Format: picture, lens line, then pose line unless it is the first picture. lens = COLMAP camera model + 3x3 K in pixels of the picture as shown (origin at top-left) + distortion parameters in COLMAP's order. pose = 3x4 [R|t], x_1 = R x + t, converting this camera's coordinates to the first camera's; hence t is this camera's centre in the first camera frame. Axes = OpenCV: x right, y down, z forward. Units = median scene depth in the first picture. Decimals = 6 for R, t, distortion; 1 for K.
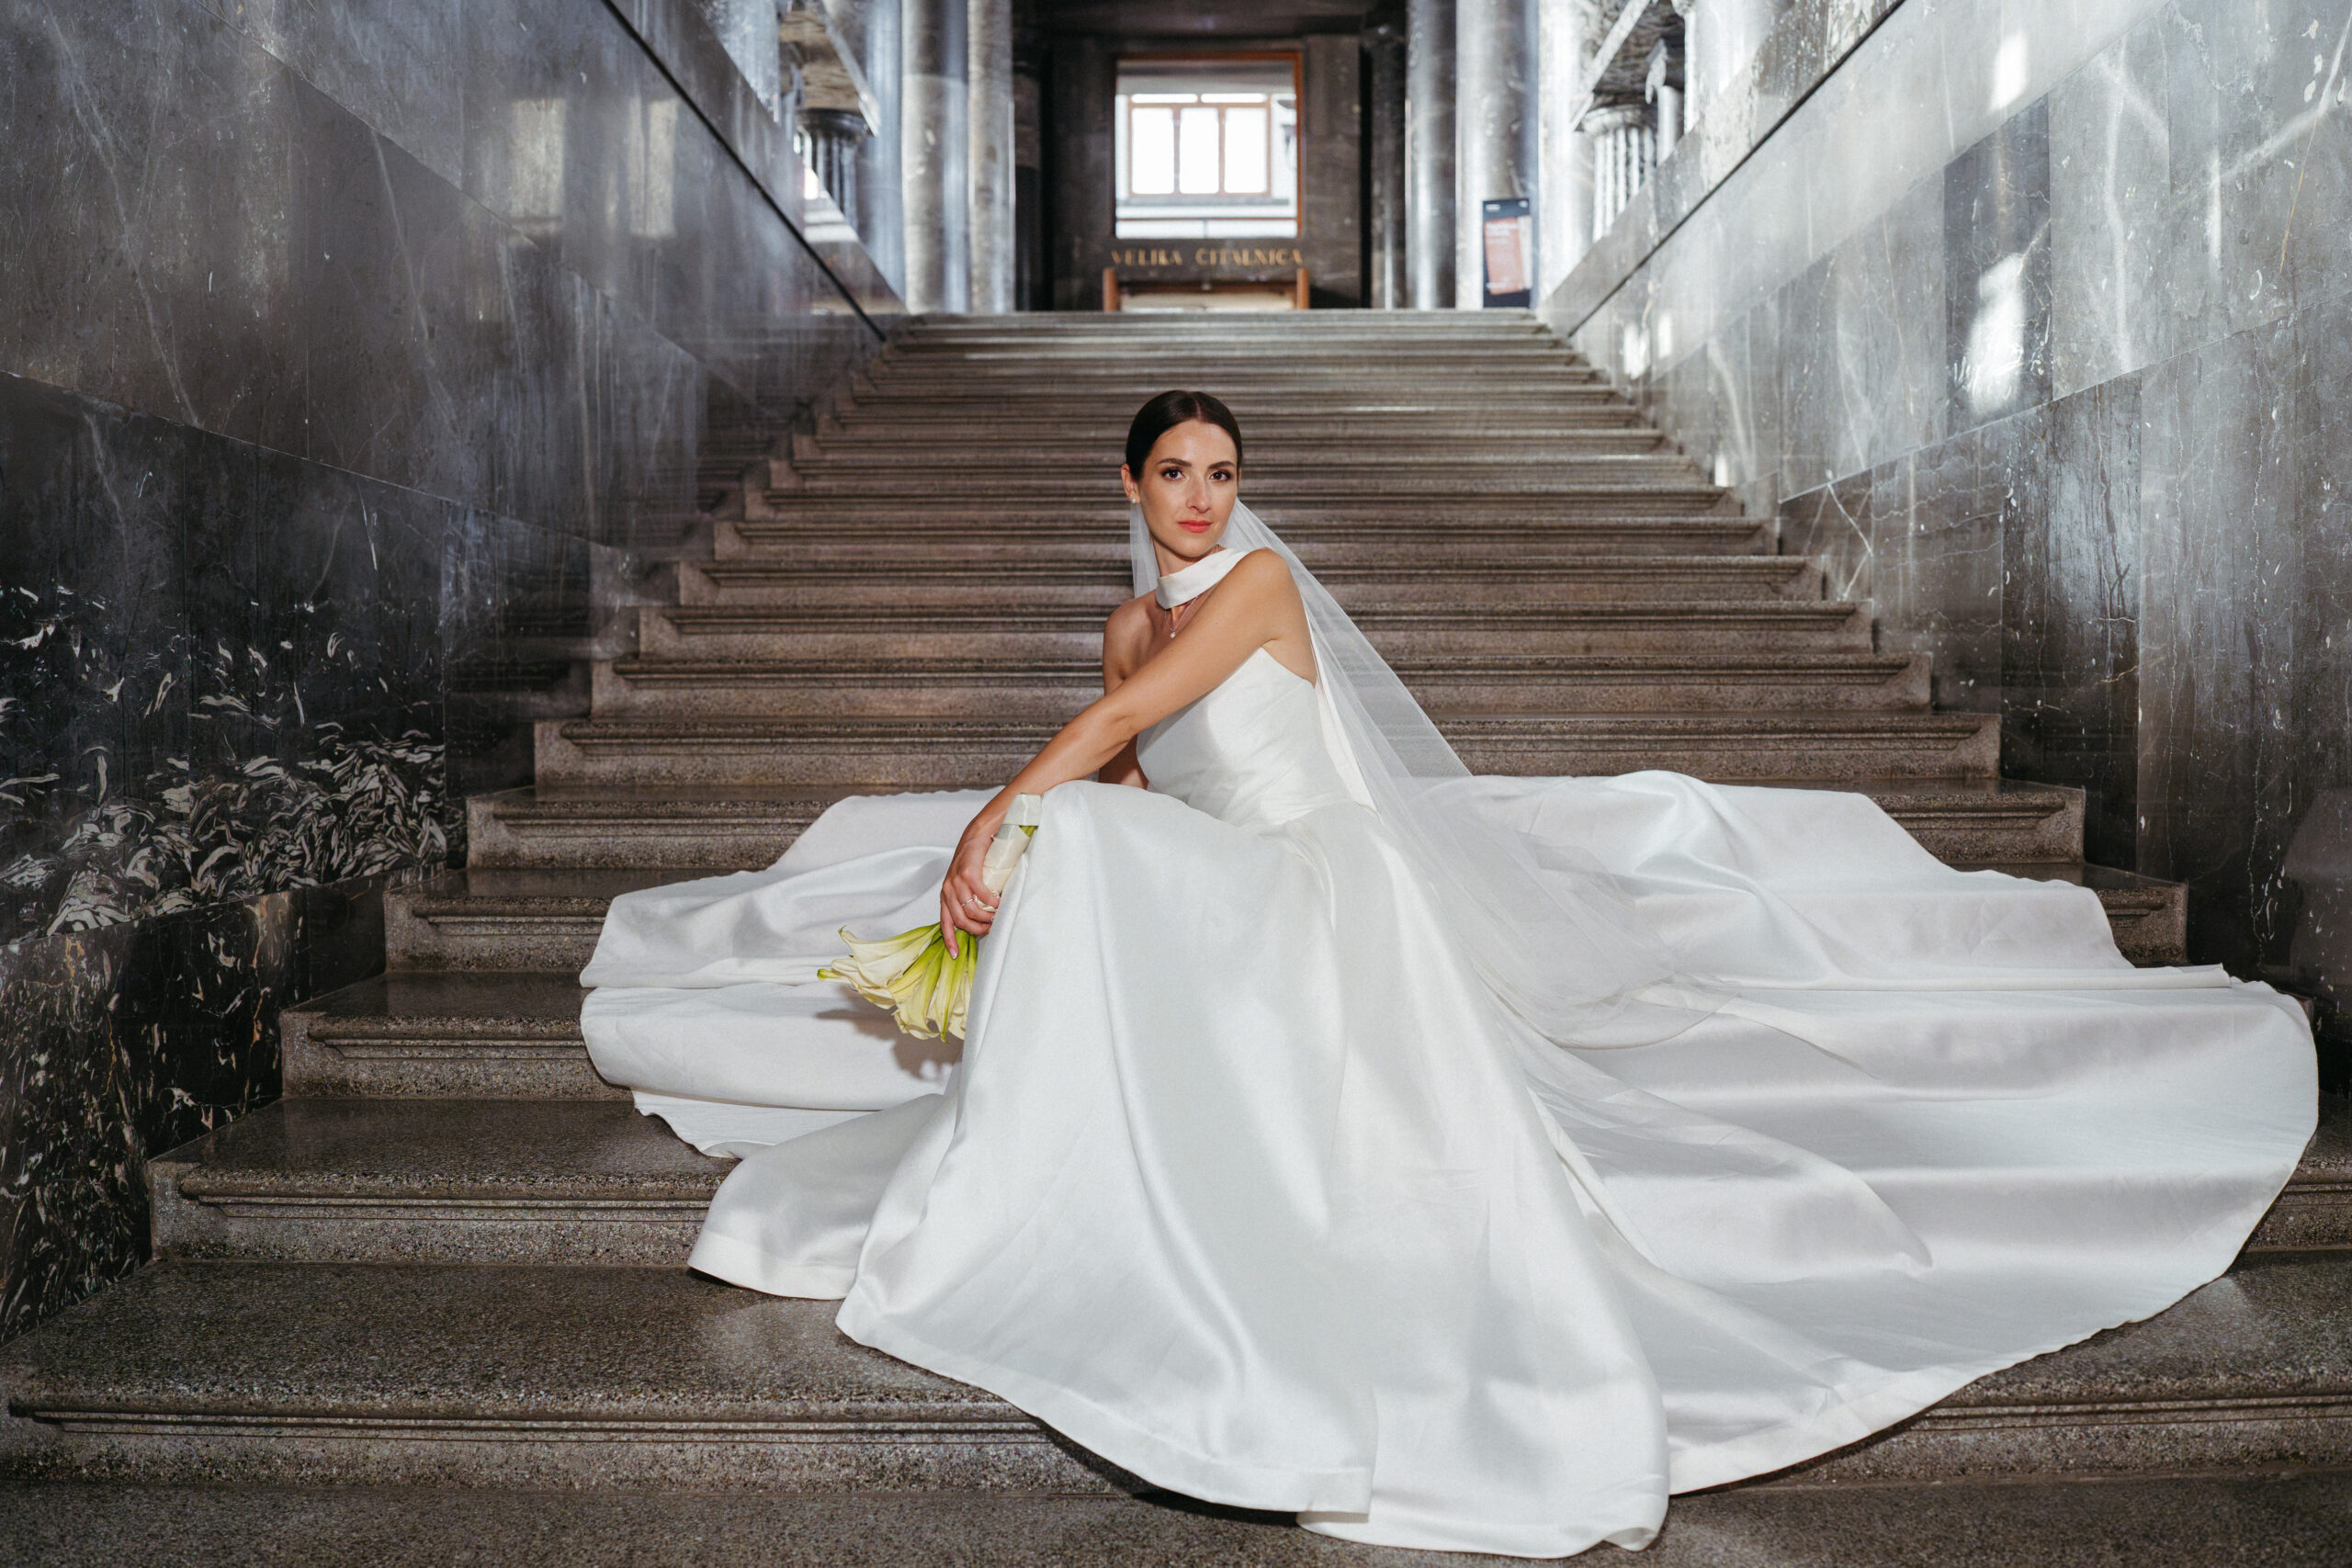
lens RADIAL K [[1884.9, 0, 1172.9], [0, 1884.9, 773.0], [0, 0, 1]] dist [-0.067821, -0.003713]
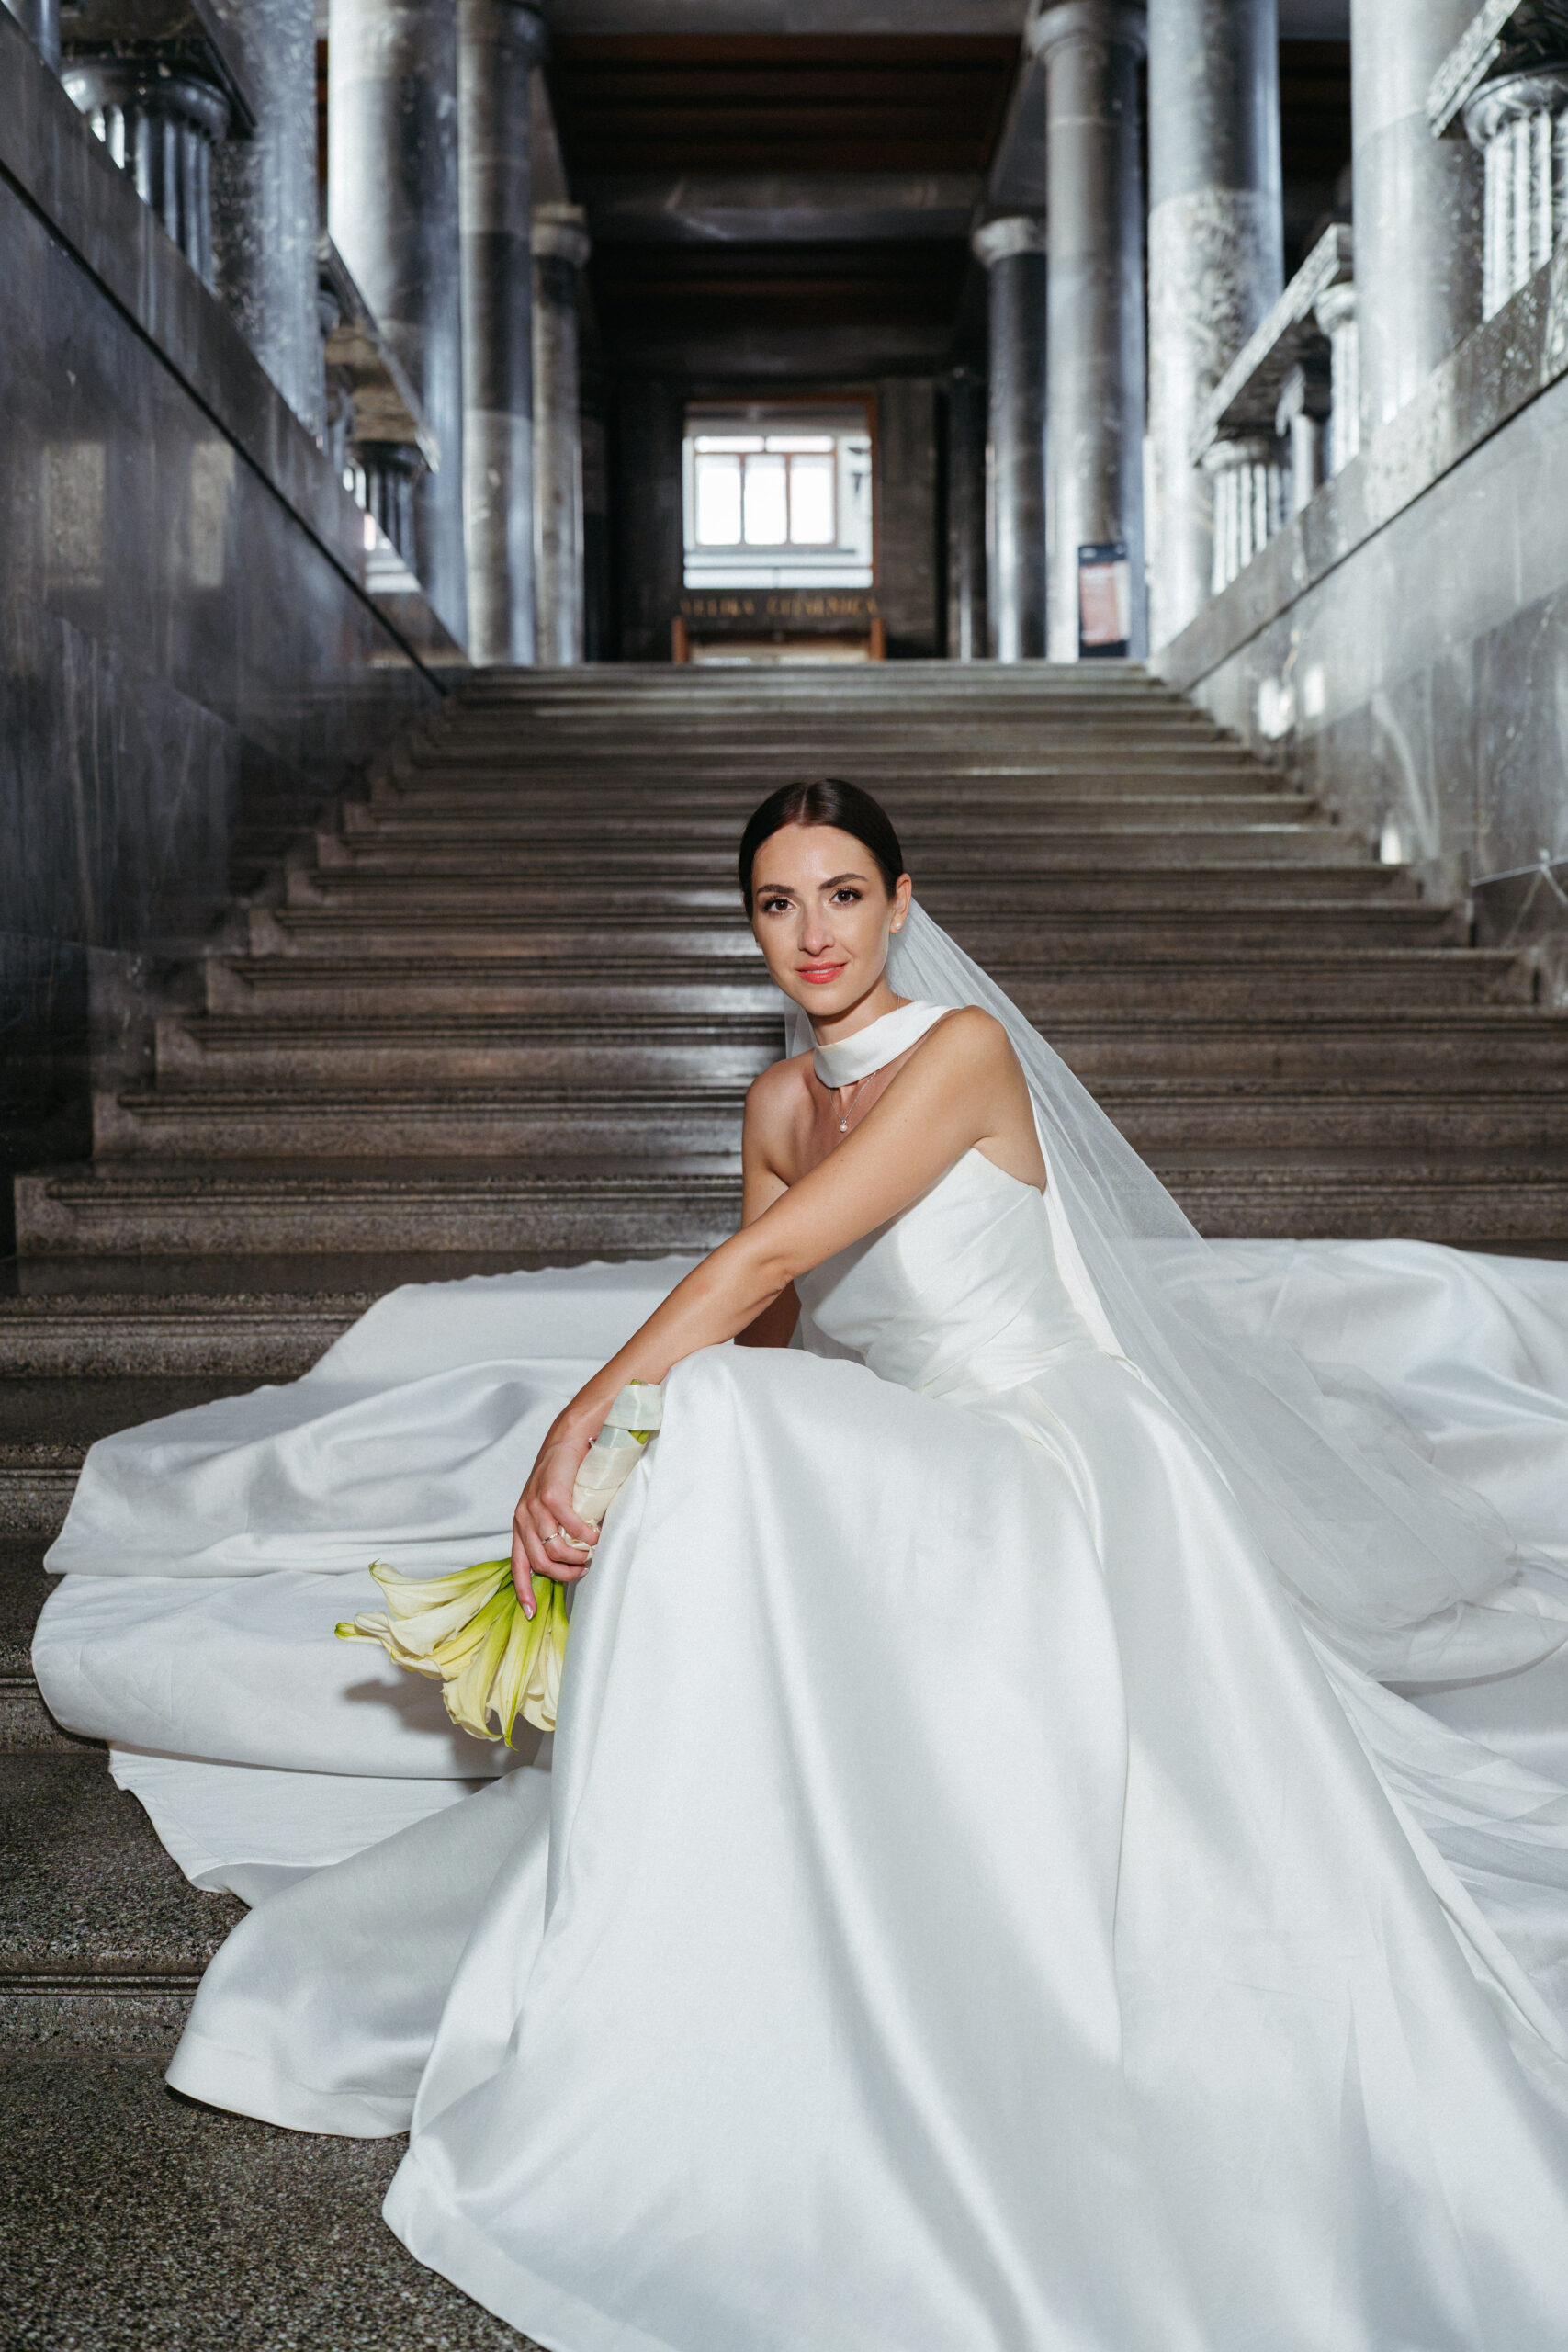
lens RADIAL K [[1884.9, 0, 784.0], [0, 1884.9, 1176.0], [0, 0, 1]] dist [-0.067821, -0.003713]
pose [[0.999731, -0.006311, 0.022312, -0.017751], [0.005728, 0.999643, 0.026100, -0.031229], [-0.022469, -0.025965, 0.999410, 0.125394]]
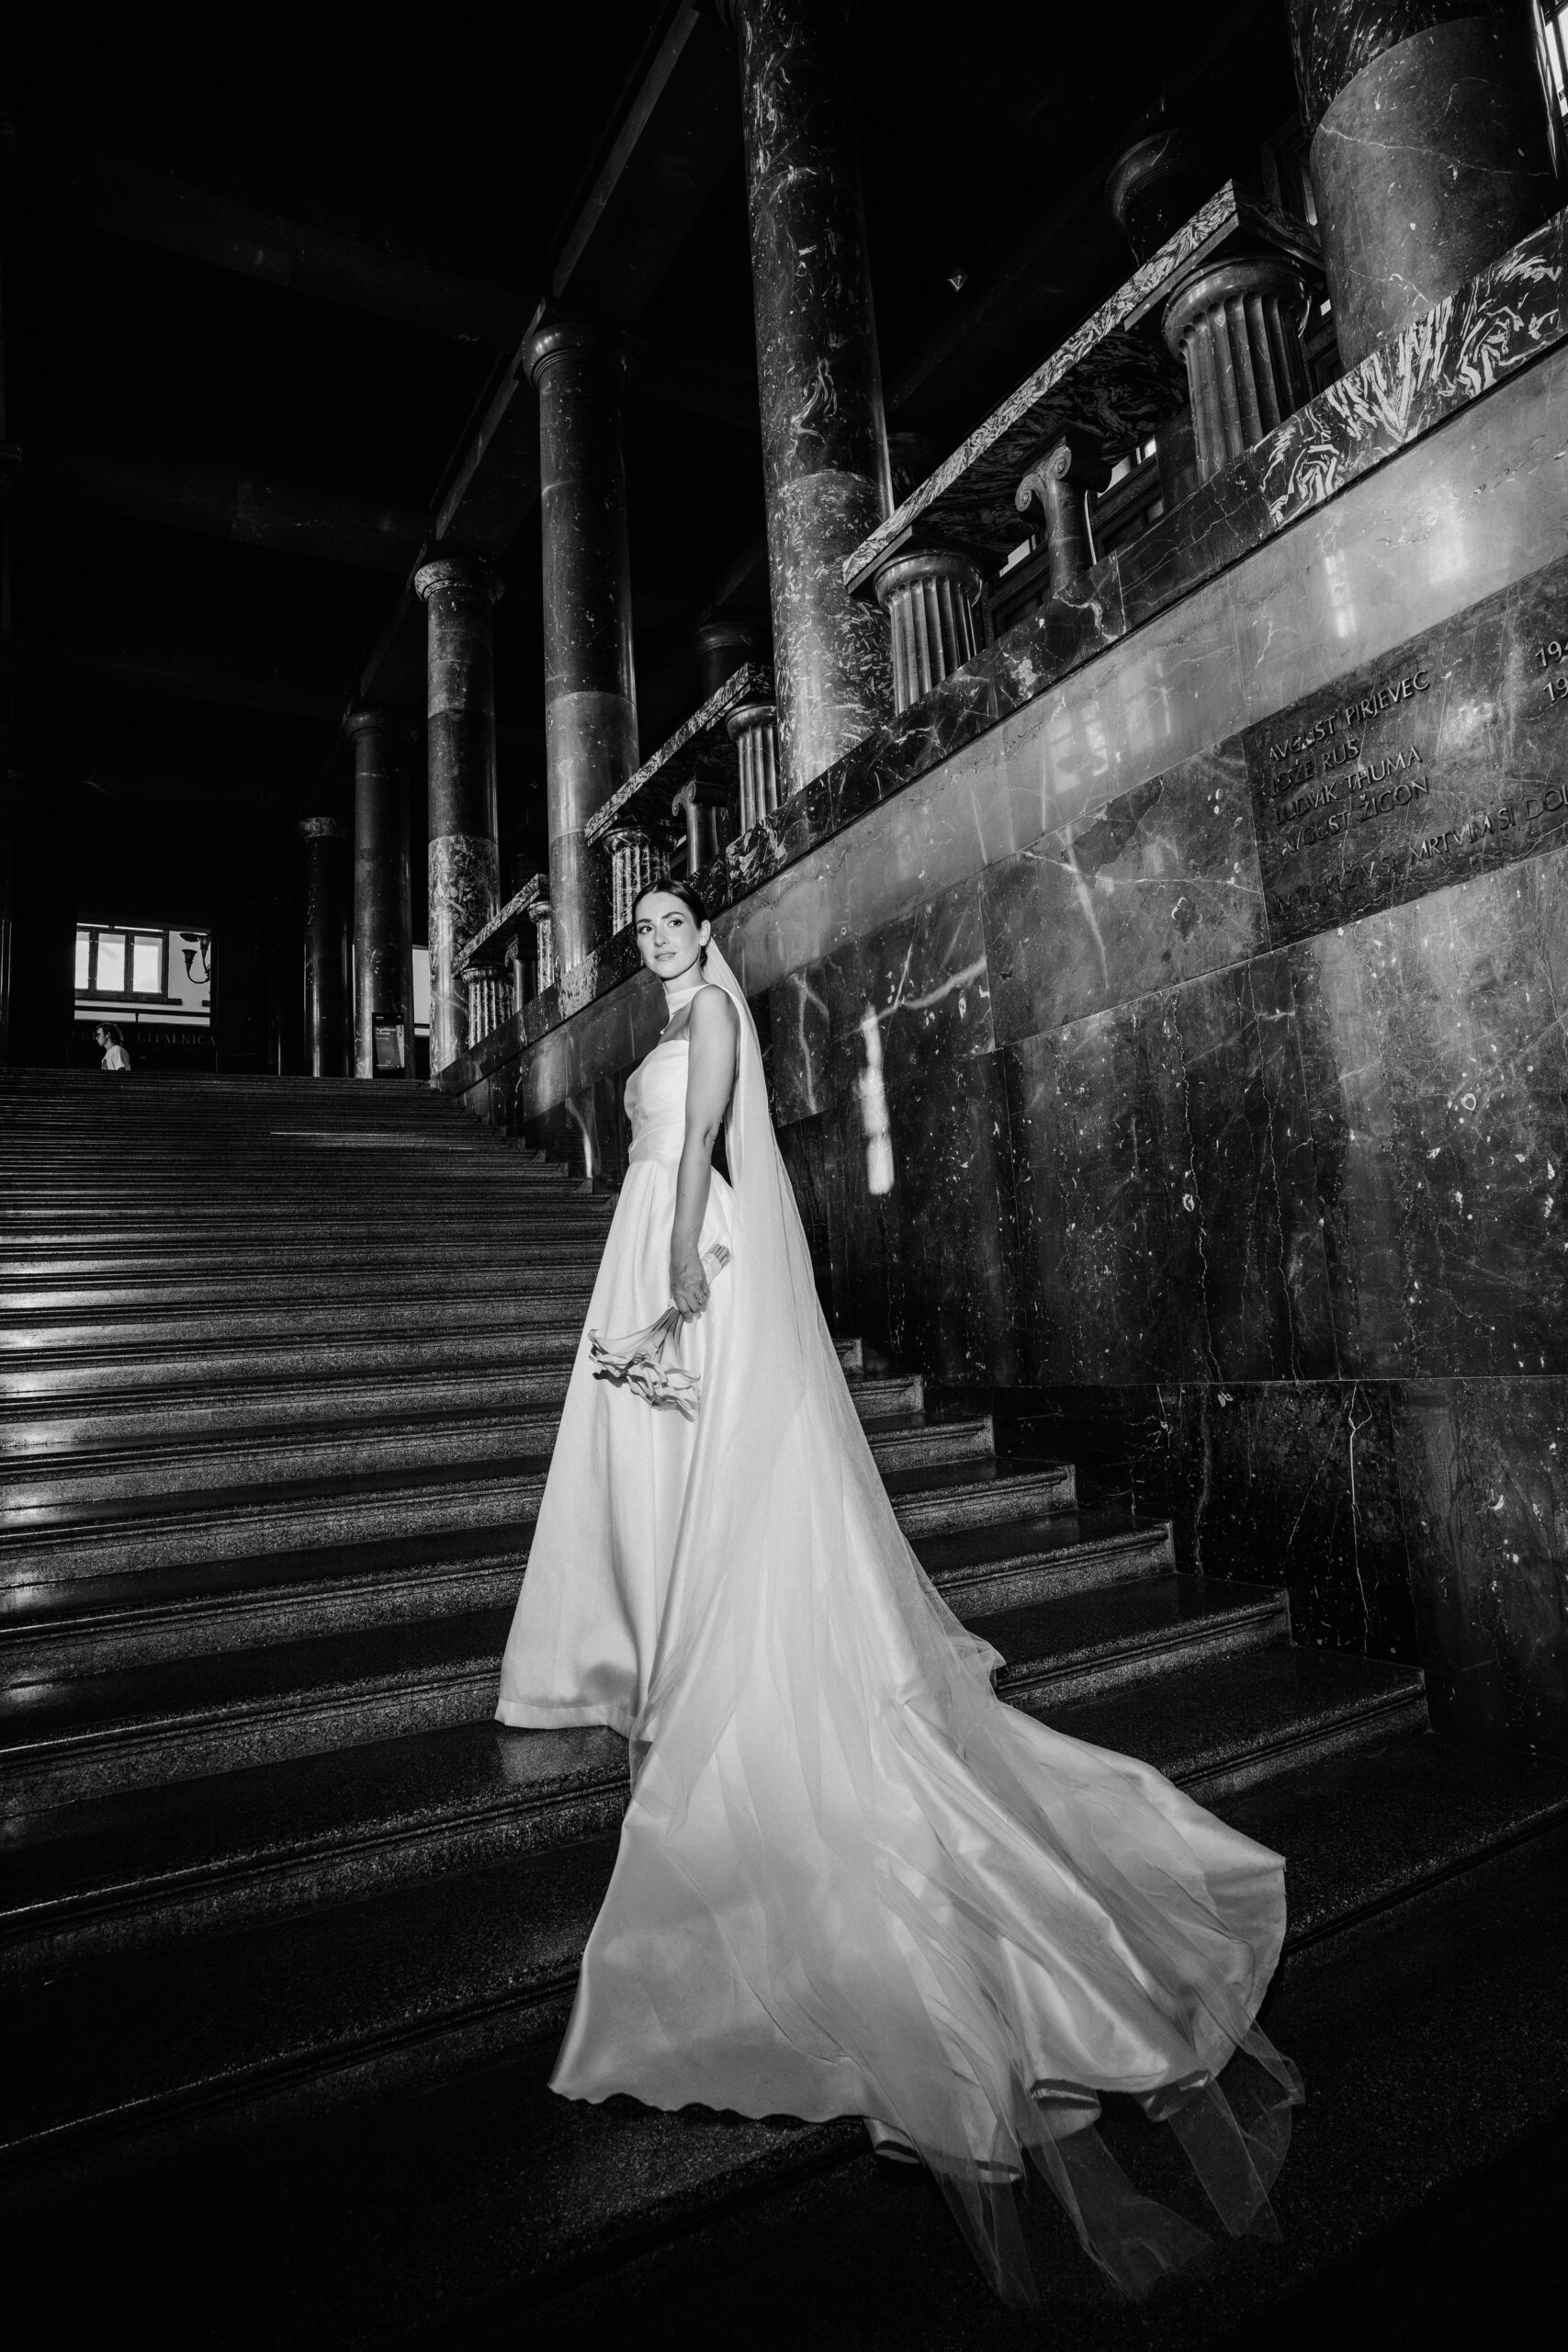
lens RADIAL K [[1253.5, 0, 787.3], [0, 1253.5, 1133.9], [0, 0, 1]] dist [-0.075277, 0.030258]
pose [[0.865760, 0.026139, 0.499776, -0.150216], [0.076429, 0.980015, -0.183654, 0.046398], [-0.494589, 0.197197, 0.846460, -0.147481]]
